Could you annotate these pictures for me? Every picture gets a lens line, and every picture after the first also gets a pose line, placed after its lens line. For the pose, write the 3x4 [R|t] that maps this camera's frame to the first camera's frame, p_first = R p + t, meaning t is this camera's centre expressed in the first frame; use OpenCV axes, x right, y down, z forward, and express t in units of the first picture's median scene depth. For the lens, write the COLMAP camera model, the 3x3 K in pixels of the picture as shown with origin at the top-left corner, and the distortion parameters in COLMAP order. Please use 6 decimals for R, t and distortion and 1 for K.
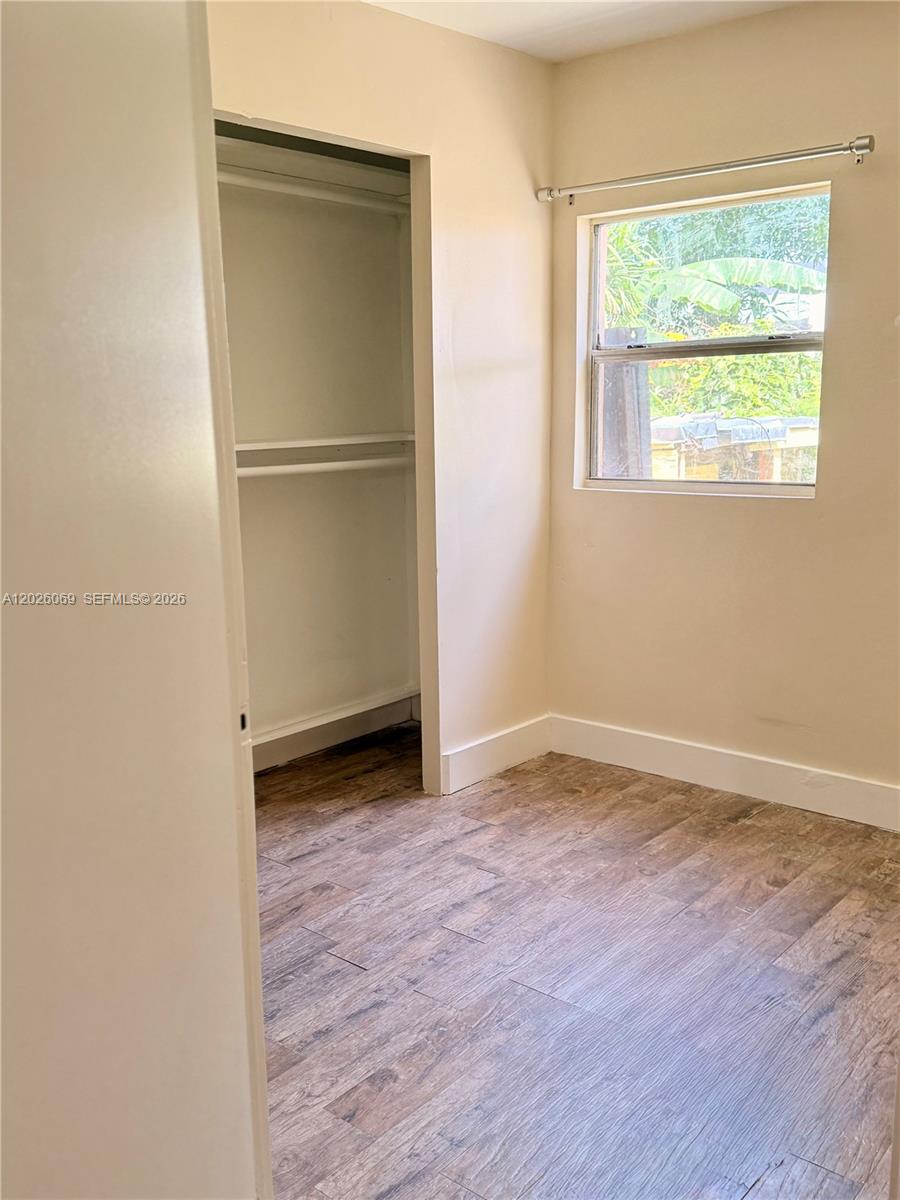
lens RADIAL K [[1082.9, 0, 454.7], [0, 1082.9, 614.5], [0, 0, 1]] dist [0.195010, -0.378737]
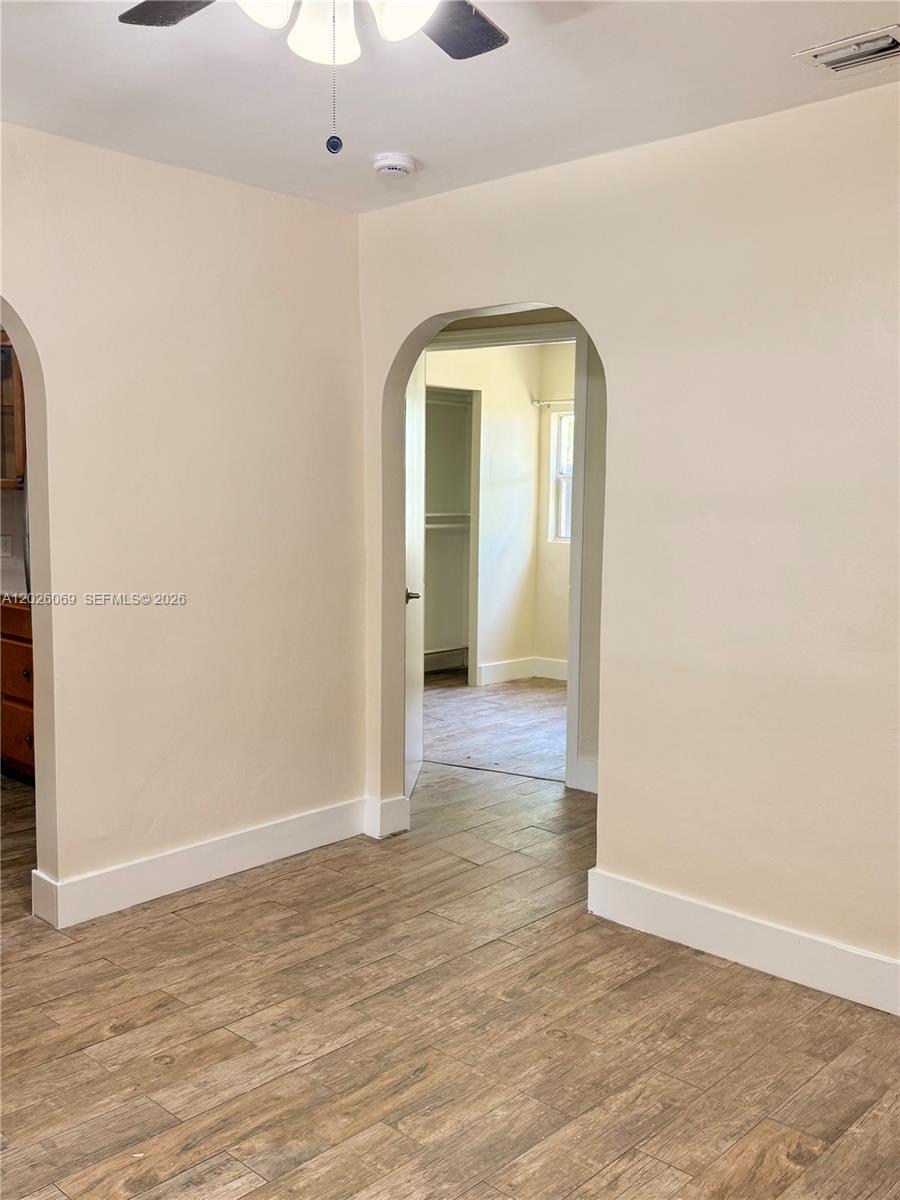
lens RADIAL K [[1100.5, 0, 450.6], [0, 1100.5, 613.6], [0, 0, 1]] dist [0.042979, -0.089091]
pose [[0.998200, 0.032067, -0.050688, 0.040531], [-0.036307, 0.995712, -0.085082, 0.217126], [0.047743, 0.086769, 0.995084, -1.125606]]
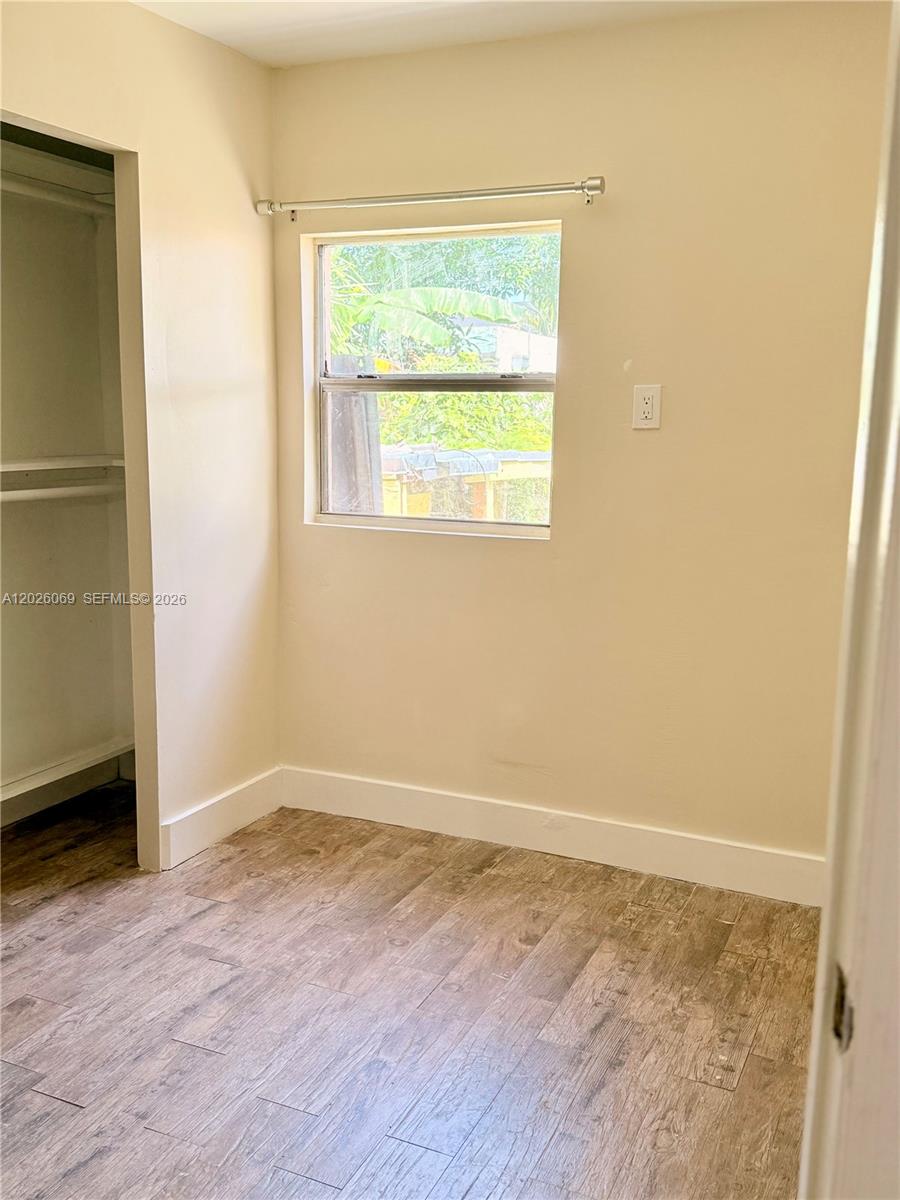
lens RADIAL K [[1082.9, 0, 454.7], [0, 1082.9, 614.5], [0, 0, 1]] dist [0.195010, -0.378737]
pose [[0.962663, -0.016140, 0.270221, -0.022017], [0.020556, 0.999697, -0.013519, -0.025287], [-0.269921, 0.018569, 0.962703, 0.076777]]
